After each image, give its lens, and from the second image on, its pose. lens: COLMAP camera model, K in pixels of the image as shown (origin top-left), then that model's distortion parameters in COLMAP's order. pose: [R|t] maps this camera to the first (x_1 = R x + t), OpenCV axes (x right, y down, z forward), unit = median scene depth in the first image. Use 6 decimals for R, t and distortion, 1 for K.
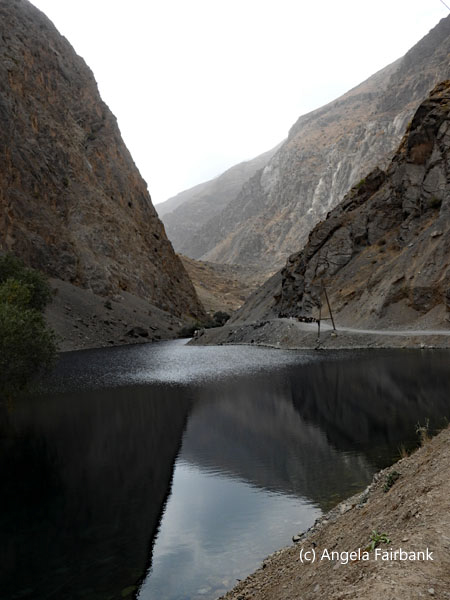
lens RADIAL K [[618.3, 0, 224.6], [0, 618.3, 300.1], [0, 0, 1]] dist [0.002592, 0.000000]
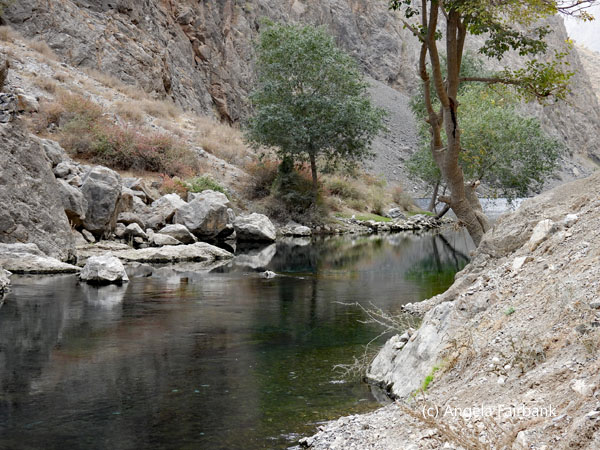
lens RADIAL K [[1219.5, 0, 296.2], [0, 1219.5, 223.8], [0, 0, 1]] dist [-0.014562, 0.000000]
pose [[0.960038, 0.092328, -0.264201, -0.017021], [-0.070521, 0.993361, 0.090885, 0.003462], [0.270839, -0.068621, 0.960176, -0.113956]]
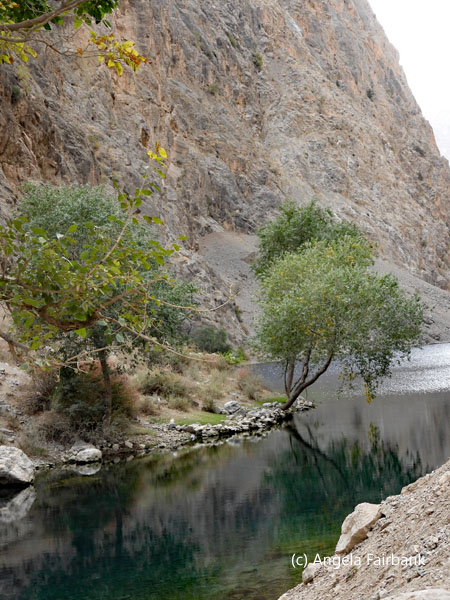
lens RADIAL K [[1219.5, 0, 229.0], [0, 1219.5, 300.2], [0, 0, 1]] dist [-0.014562, 0.000000]
pose [[0.969135, -0.014780, -0.246085, -0.015410], [0.020379, 0.999588, 0.020221, 0.001709], [0.245685, -0.024612, 0.969037, -0.079208]]
